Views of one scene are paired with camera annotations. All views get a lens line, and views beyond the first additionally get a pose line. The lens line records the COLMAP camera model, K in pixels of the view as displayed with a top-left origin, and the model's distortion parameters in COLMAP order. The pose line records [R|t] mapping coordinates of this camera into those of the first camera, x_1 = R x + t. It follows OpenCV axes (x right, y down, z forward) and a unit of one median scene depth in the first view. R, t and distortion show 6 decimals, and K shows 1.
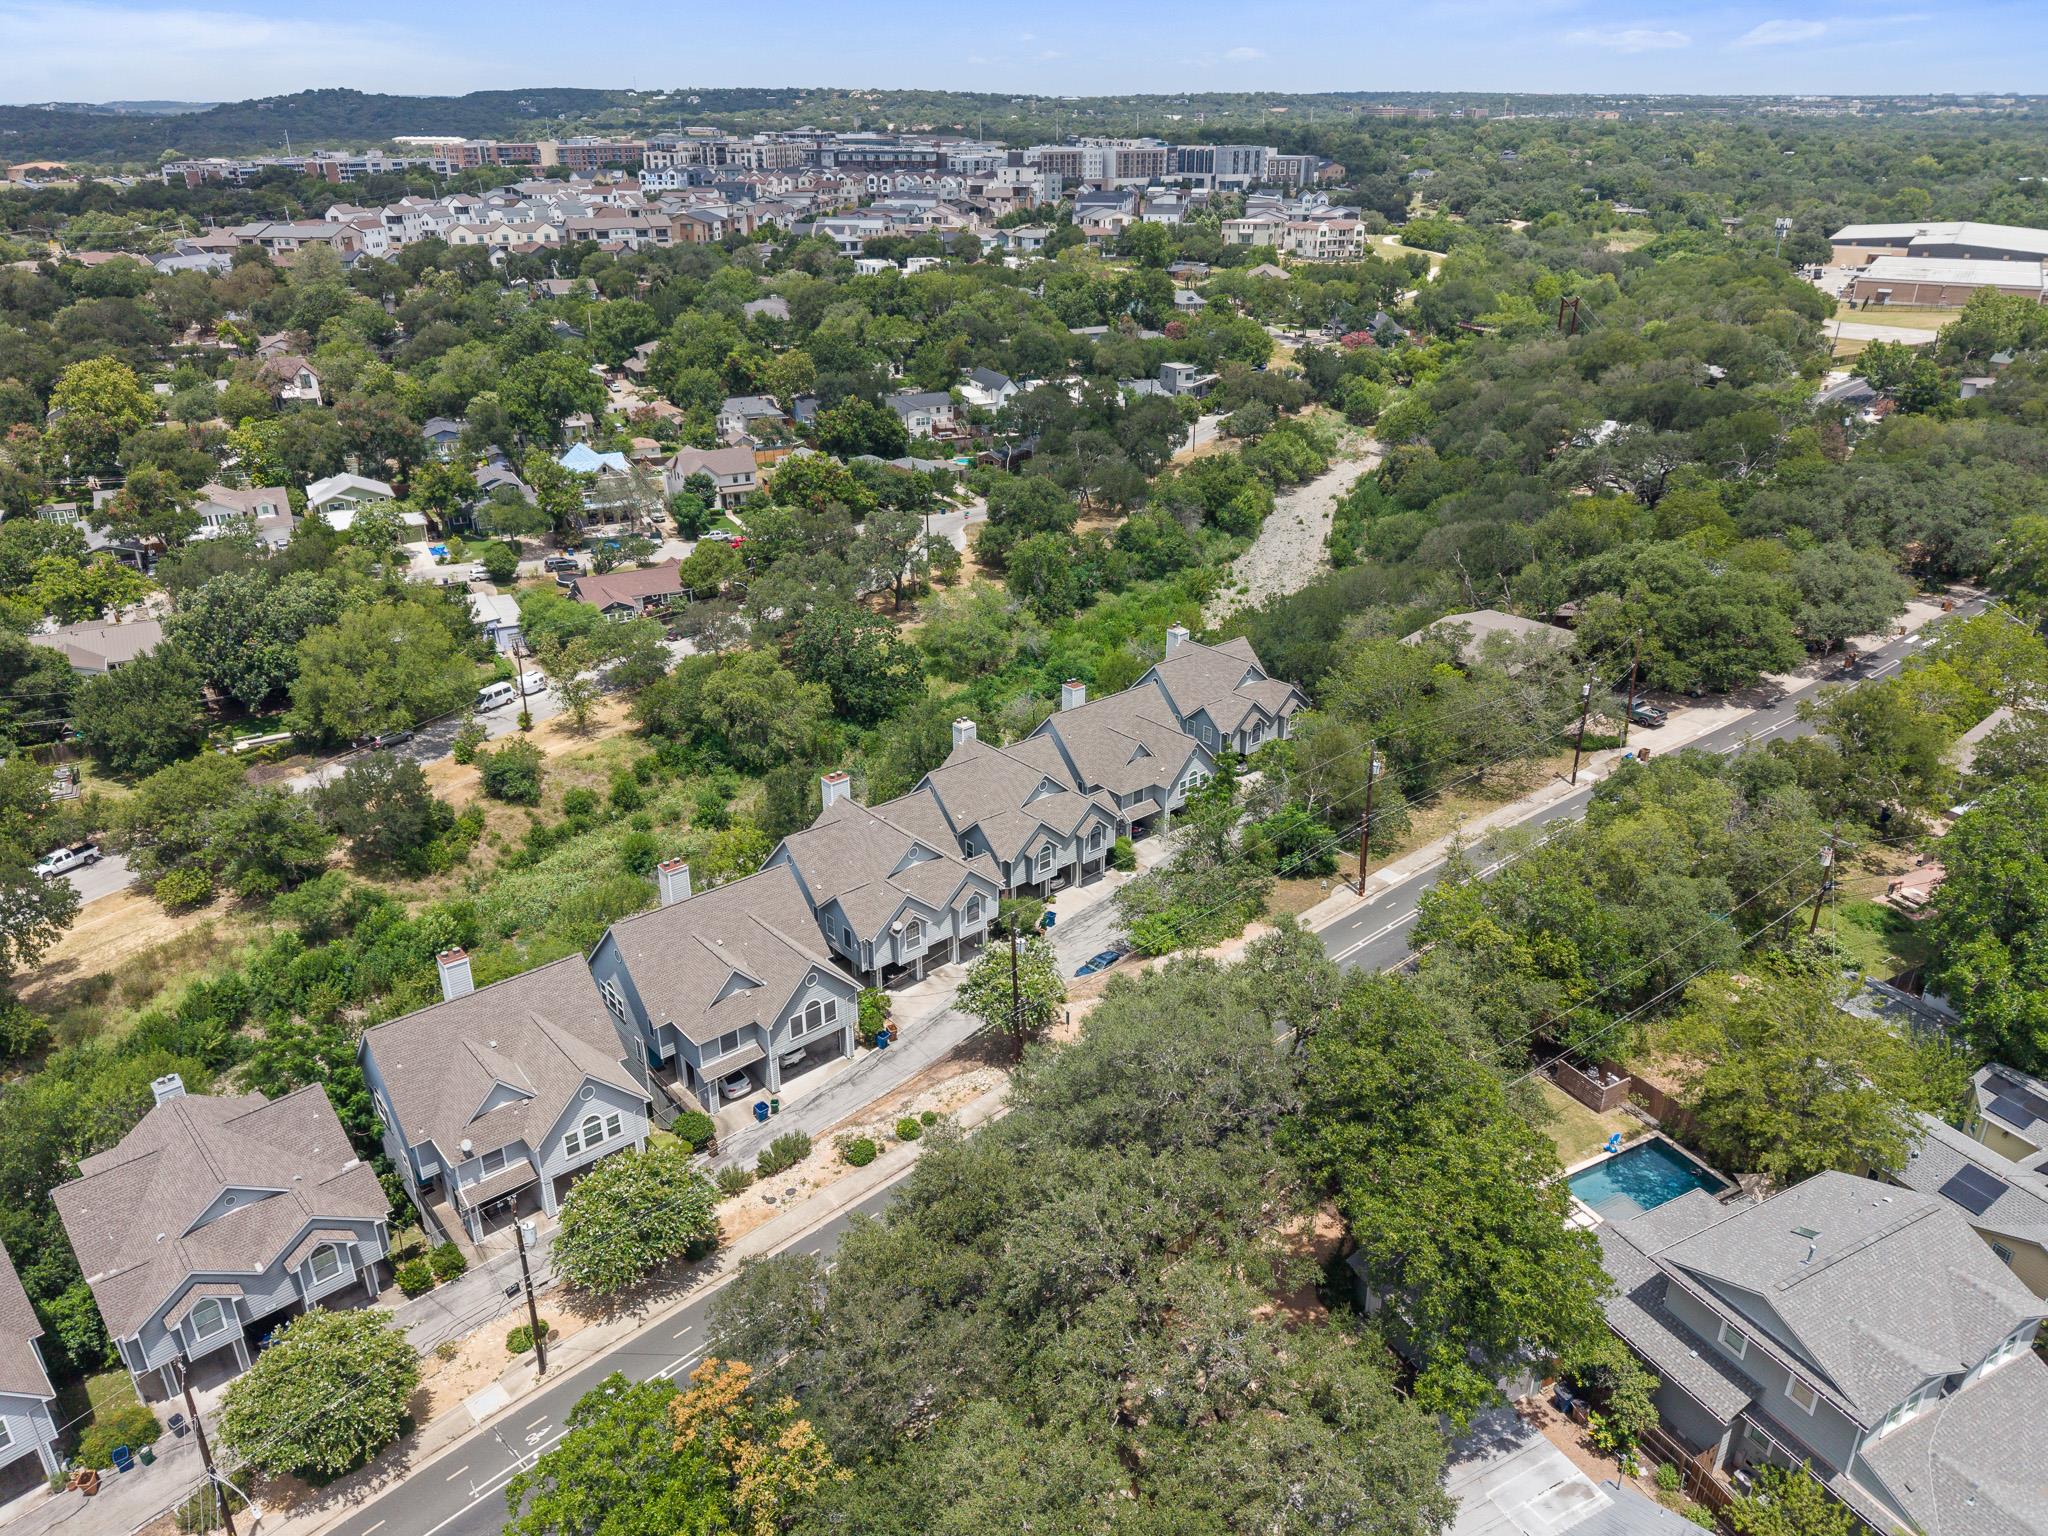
lens RADIAL K [[1408.2, 0, 1032.6], [0, 1408.2, 766.4], [0, 0, 1]] dist [0.001096, 0.000982]
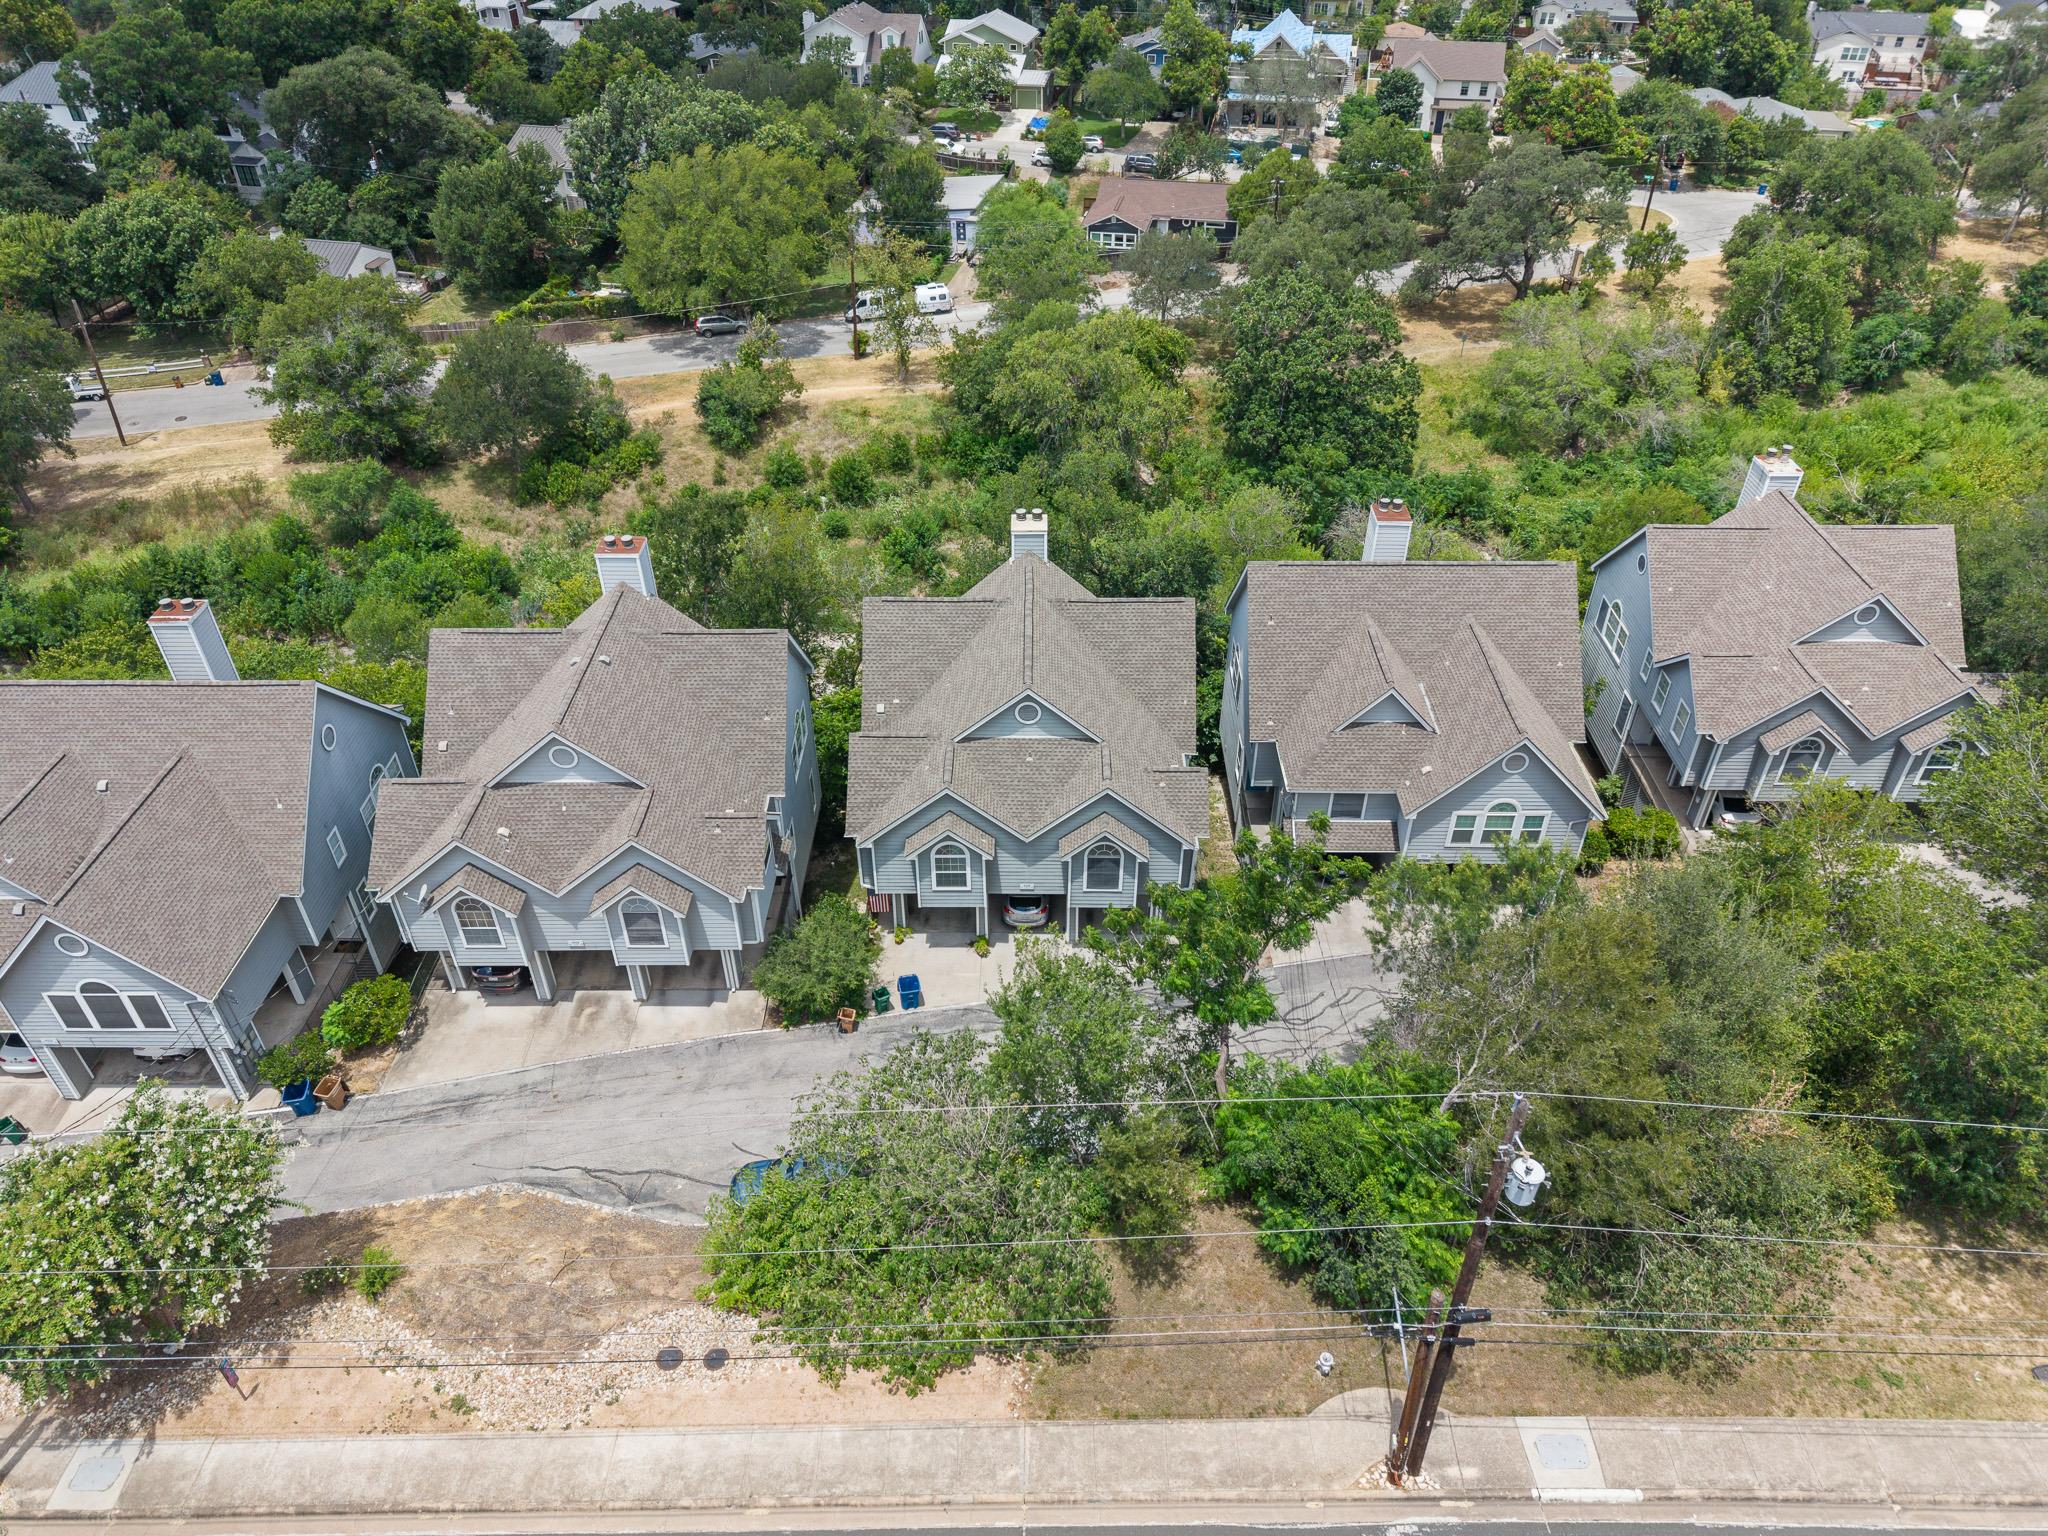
lens RADIAL K [[1371.2, 0, 1015.2], [0, 1371.2, 766.7], [0, 0, 1]] dist [0.000149, 0.002266]
pose [[0.755103, 0.393179, -0.524624, 0.048385], [-0.265360, 0.915026, 0.303828, -0.020438], [0.599503, -0.090207, 0.795272, 0.135451]]
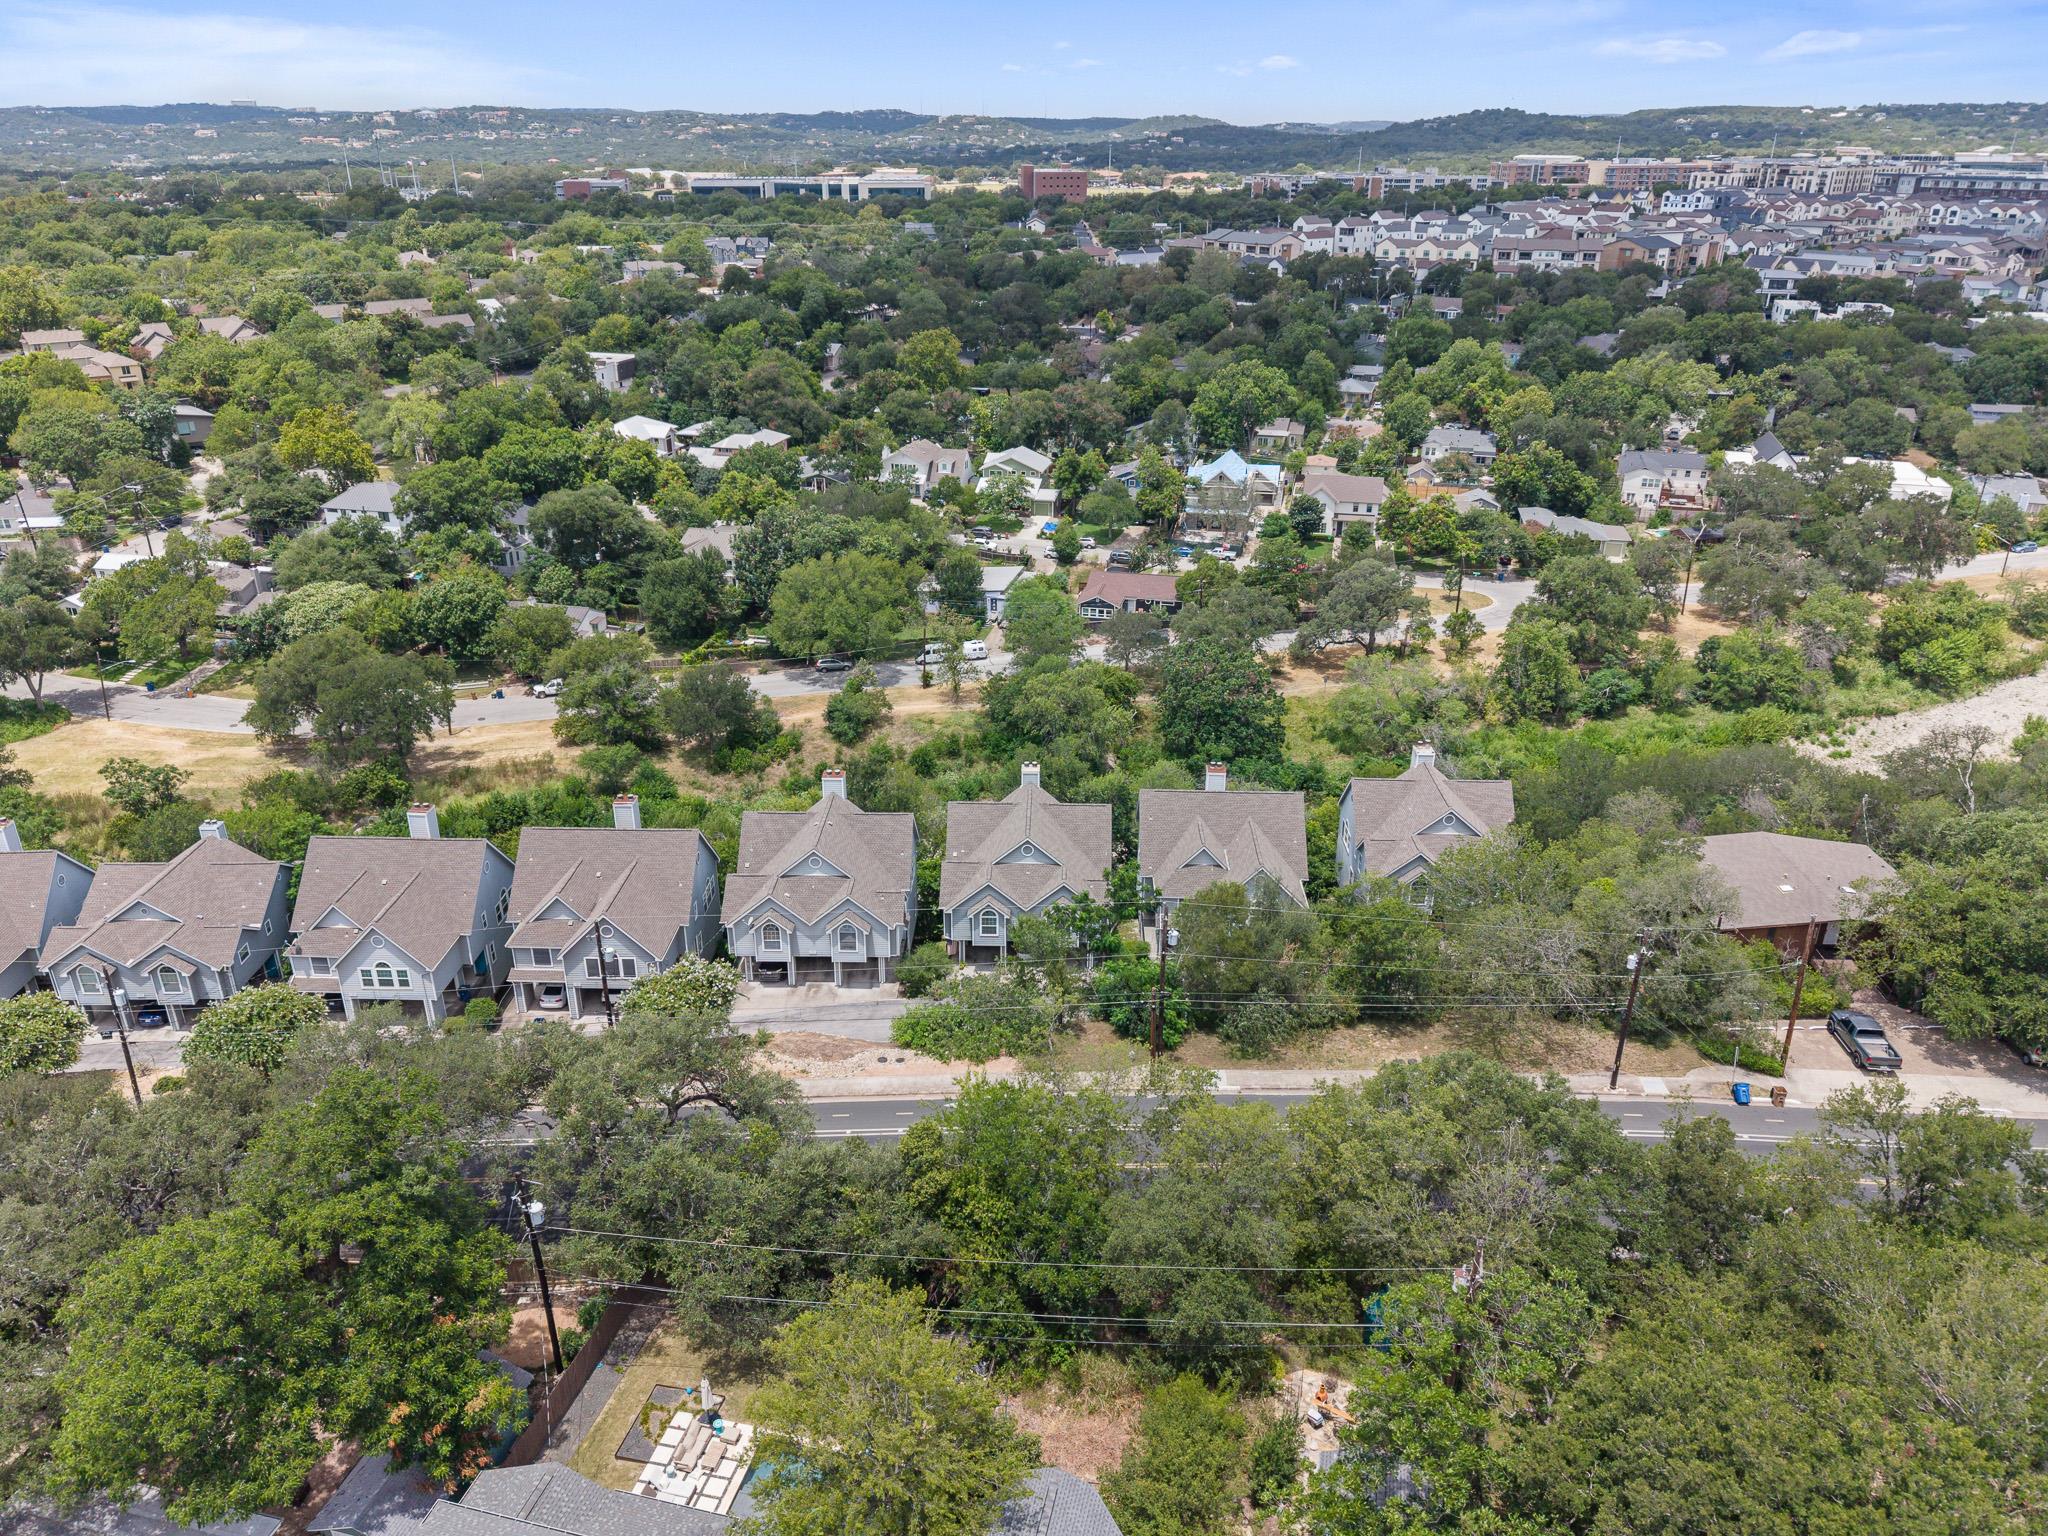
lens RADIAL K [[1408.2, 0, 1032.6], [0, 1408.2, 766.4], [0, 0, 1]] dist [0.001096, 0.000982]
pose [[0.750203, 0.272604, -0.602397, 0.114418], [-0.279230, 0.956448, 0.085081, -0.024640], [0.599354, 0.104379, 0.793649, 0.053198]]
